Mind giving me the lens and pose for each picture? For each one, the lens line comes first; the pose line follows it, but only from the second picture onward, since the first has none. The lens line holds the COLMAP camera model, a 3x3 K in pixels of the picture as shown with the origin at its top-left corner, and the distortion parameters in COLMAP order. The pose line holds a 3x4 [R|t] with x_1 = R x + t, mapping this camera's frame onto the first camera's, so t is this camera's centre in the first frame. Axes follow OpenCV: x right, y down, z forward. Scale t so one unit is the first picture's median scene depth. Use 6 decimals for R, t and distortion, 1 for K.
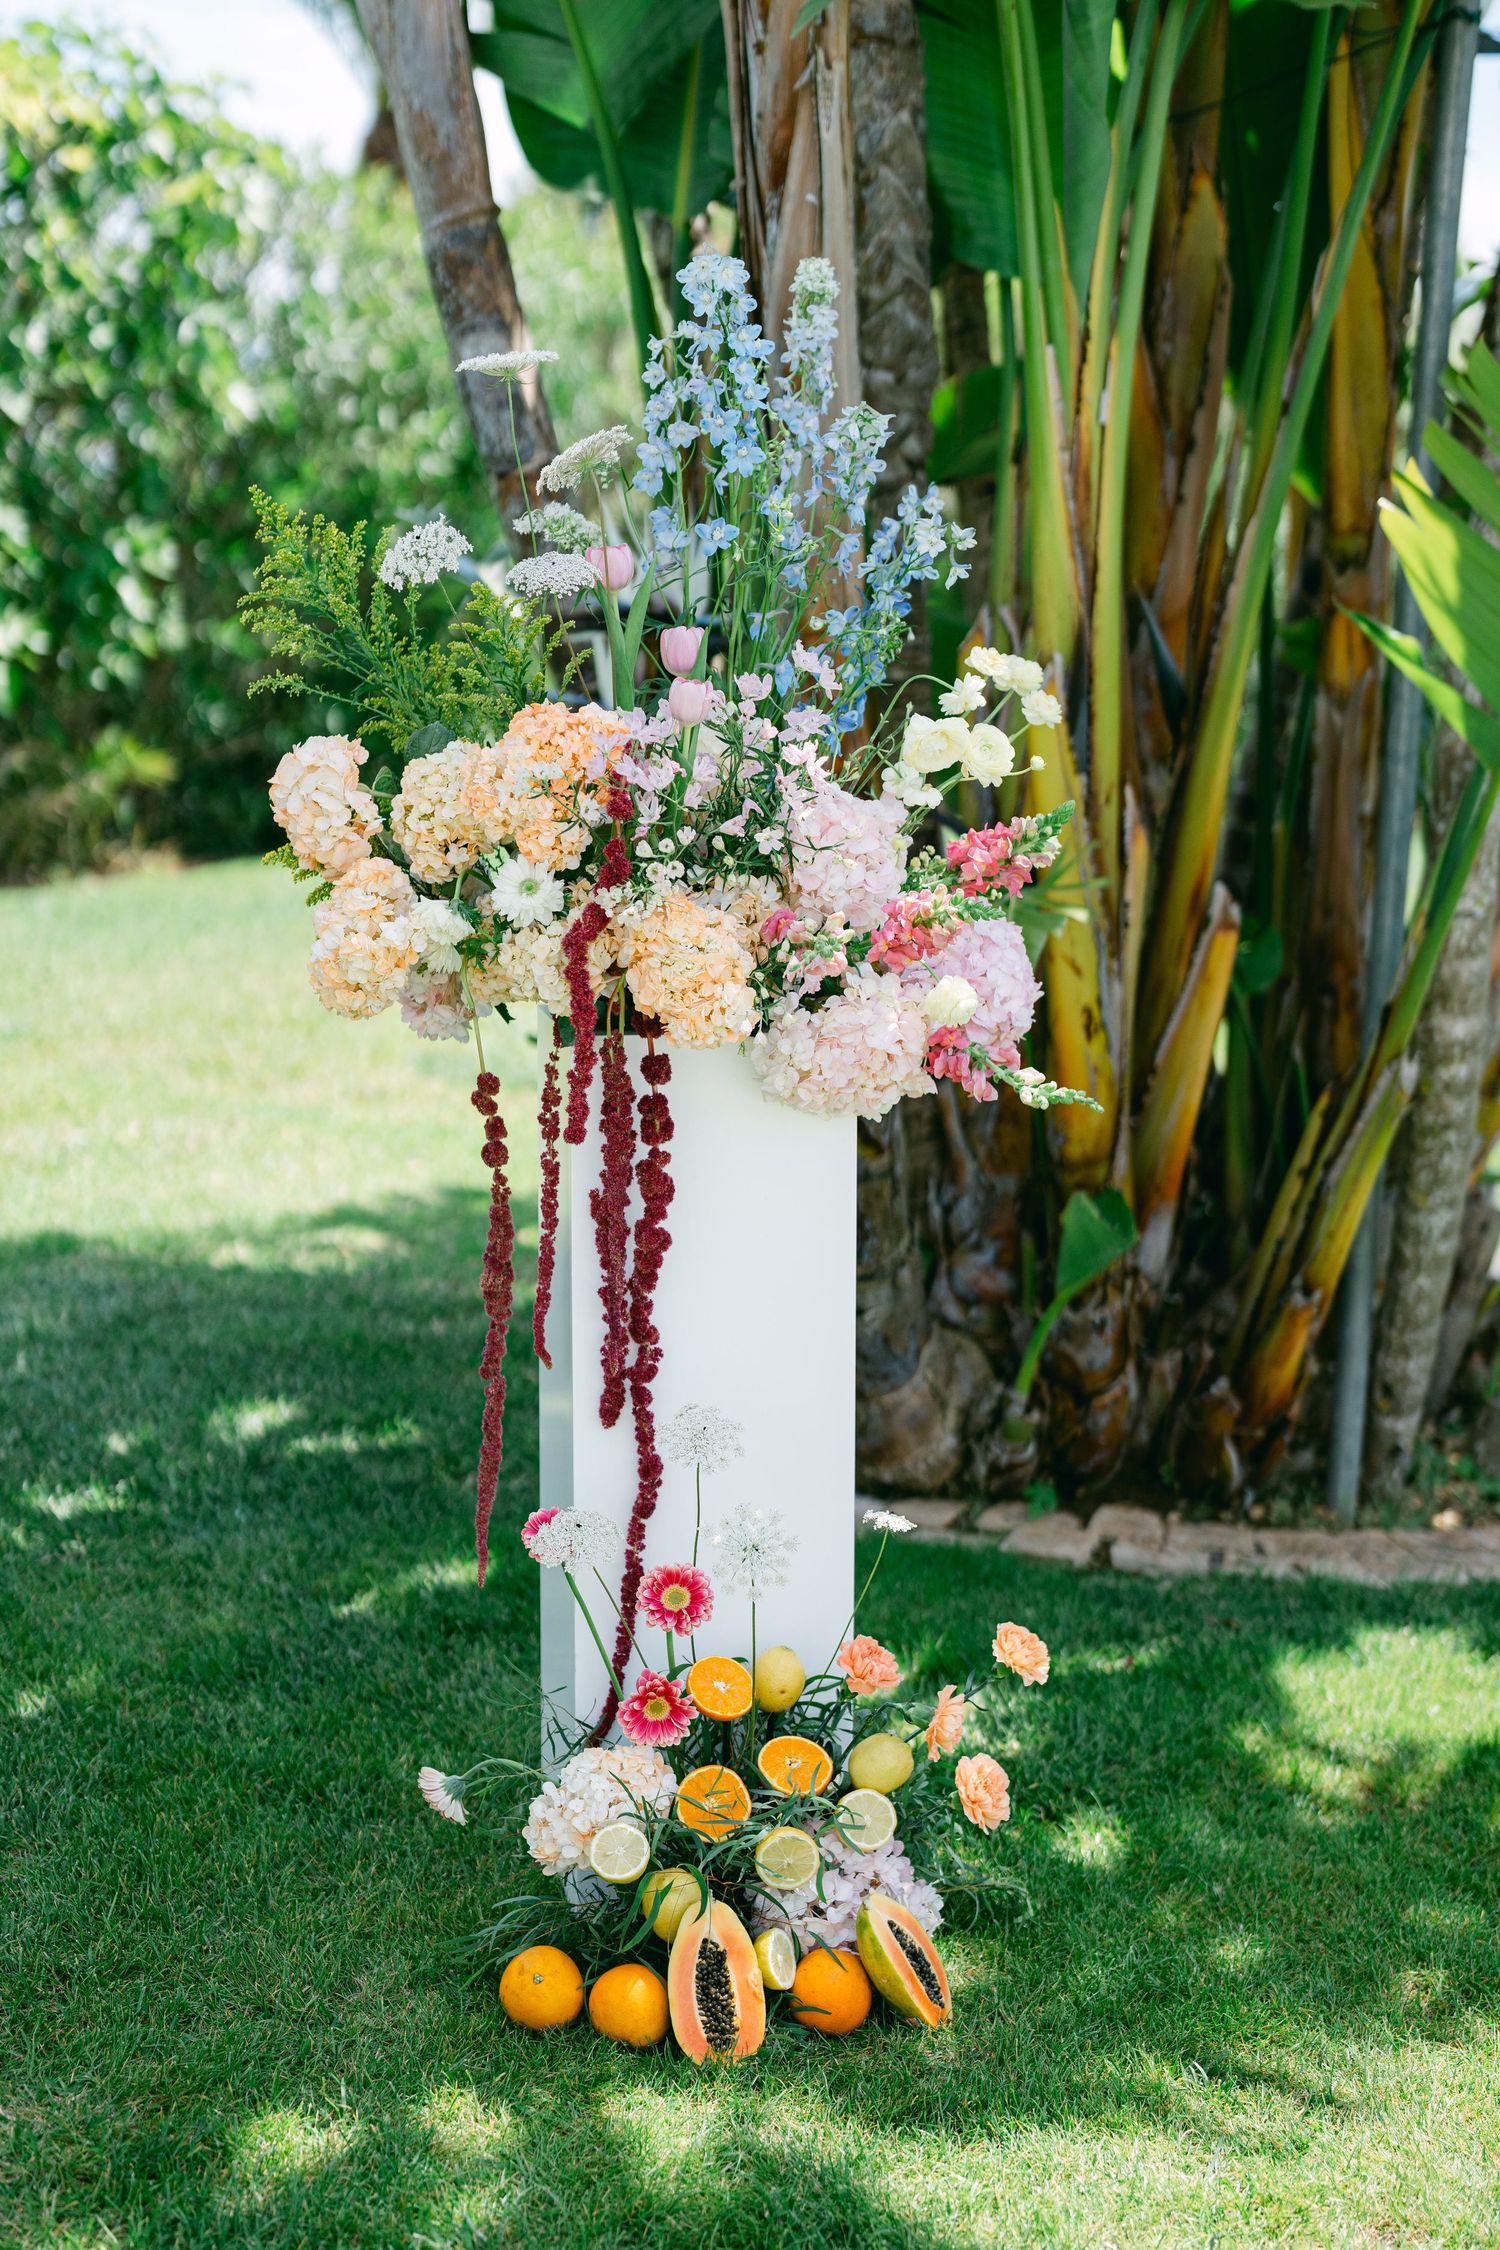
lens RADIAL K [[3545.1, 0, 741.7], [0, 3545.1, 1077.4], [0, 0, 1]] dist [-0.014222, 0.086525]
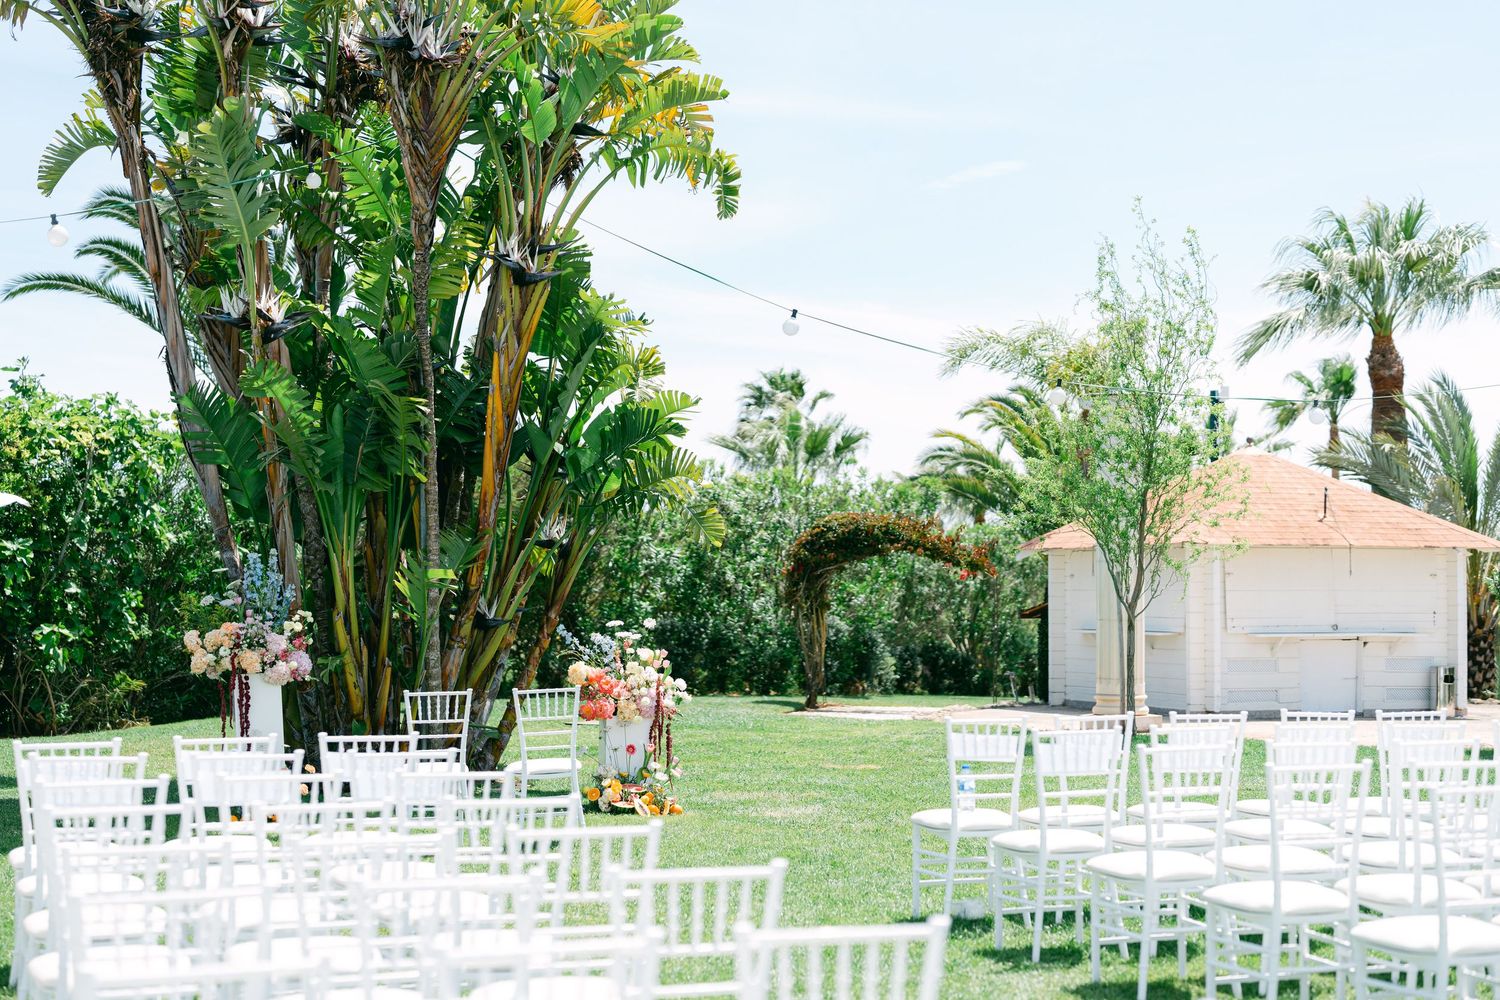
lens RADIAL K [[2220.4, 0, 745.8], [0, 2220.4, 530.2], [0, 0, 1]] dist [0.035337, 0.221143]
pose [[0.991803, -0.054519, 0.115565, 0.296268], [0.072685, 0.984546, -0.159331, 0.310700], [-0.105092, 0.166424, 0.980438, -2.171307]]
